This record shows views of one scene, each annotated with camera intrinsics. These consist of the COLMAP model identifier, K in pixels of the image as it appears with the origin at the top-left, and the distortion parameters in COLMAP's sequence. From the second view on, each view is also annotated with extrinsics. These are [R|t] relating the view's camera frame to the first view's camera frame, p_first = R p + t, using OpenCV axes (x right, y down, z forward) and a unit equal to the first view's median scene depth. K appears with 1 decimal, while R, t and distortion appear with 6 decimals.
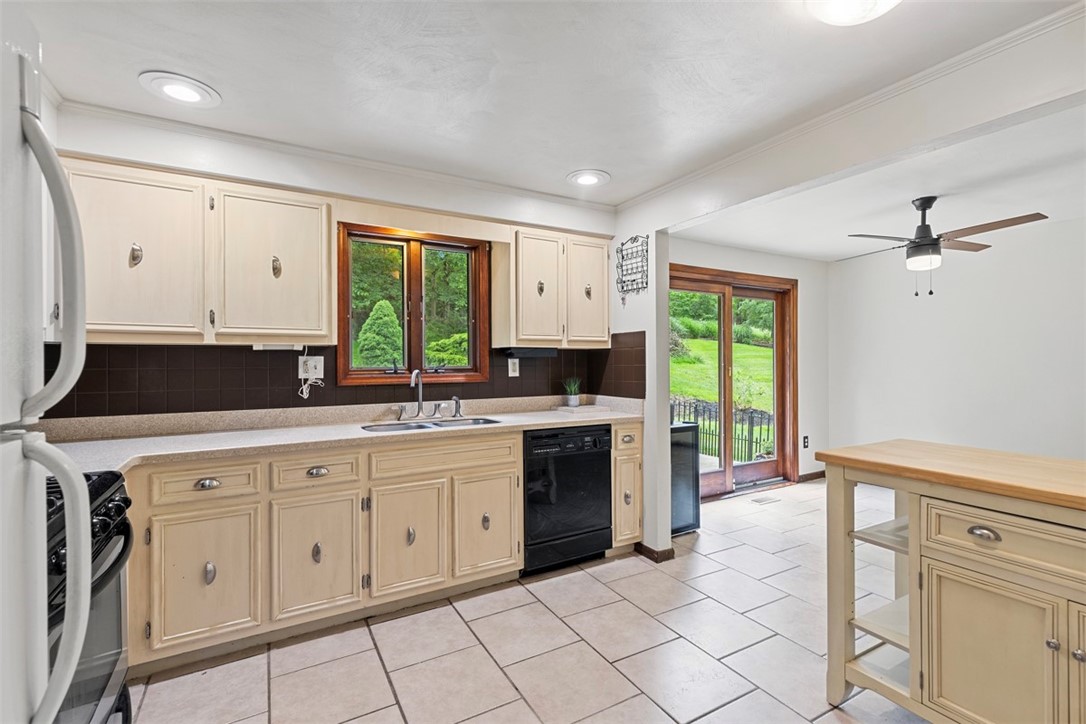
lens RADIAL K [[488.7, 0, 545.5], [0, 488.7, 360.7], [0, 0, 1]] dist [0.004268, -0.000340]
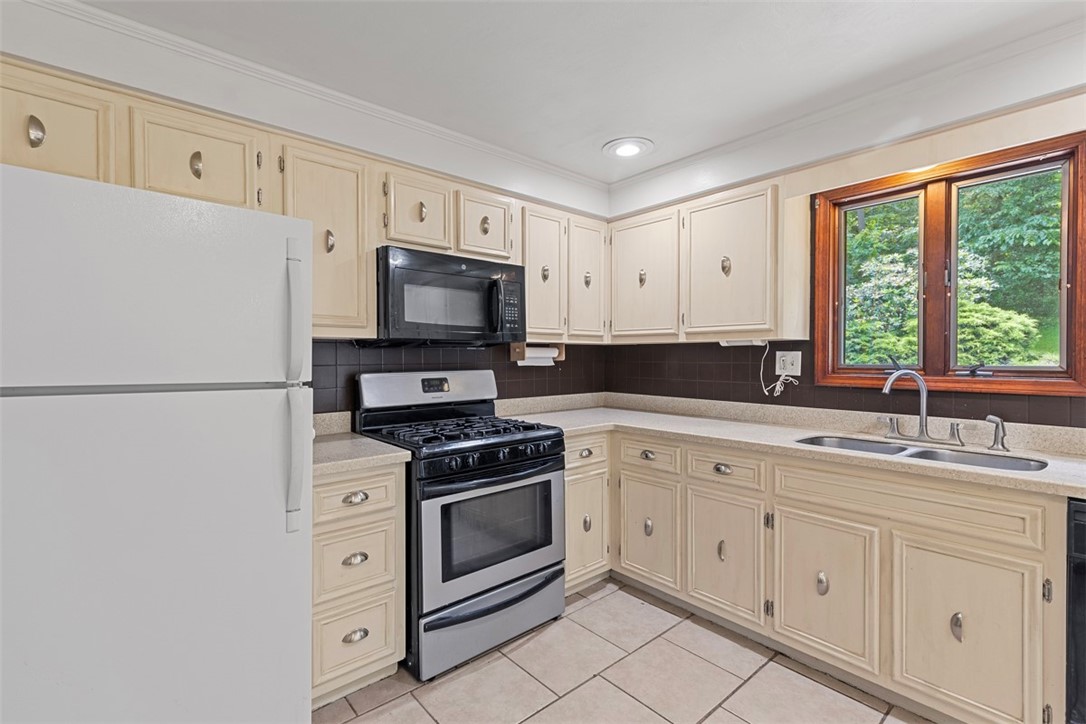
lens RADIAL K [[488.7, 0, 545.5], [0, 488.7, 360.7], [0, 0, 1]] dist [0.004268, -0.000340]
pose [[0.192132, 0.016723, -0.981227, 0.400256], [0.001229, 0.999850, 0.017281, -0.009162], [0.981368, -0.004526, 0.192082, 0.425762]]
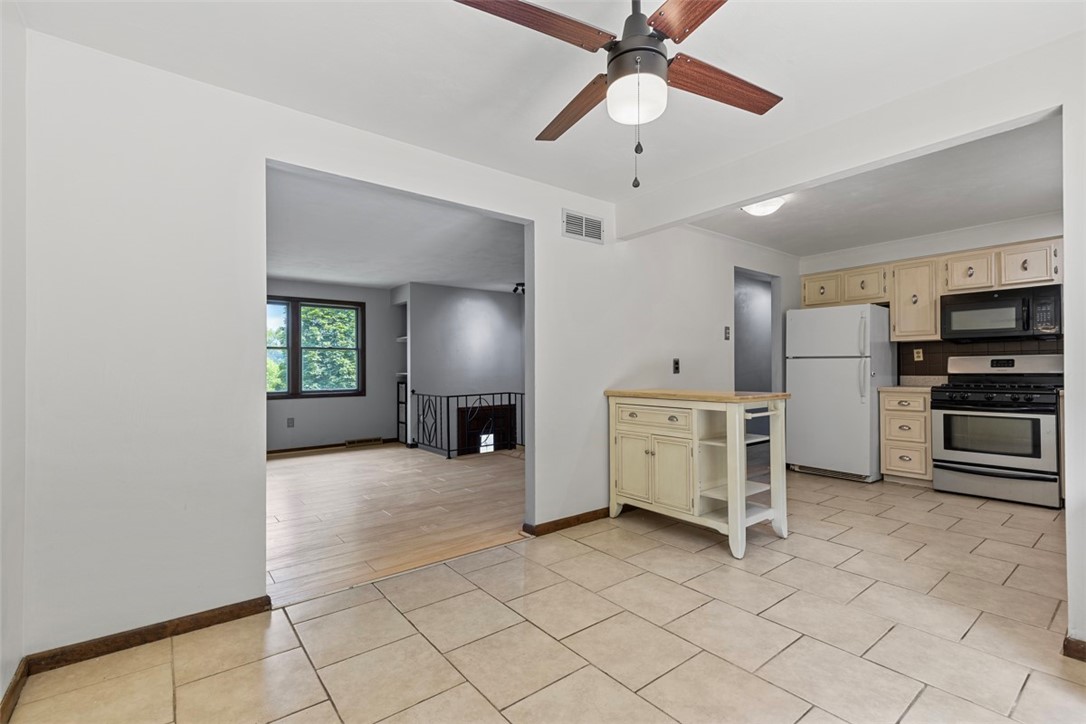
lens RADIAL K [[492.9, 0, 548.8], [0, 492.9, 367.1], [0, 0, 1]] dist [0.002277, -0.000081]
pose [[-0.989041, 0.011778, -0.147172, 1.256779], [0.012109, 0.999926, -0.001357, 0.058537], [0.147145, -0.003124, -0.989110, 1.971663]]
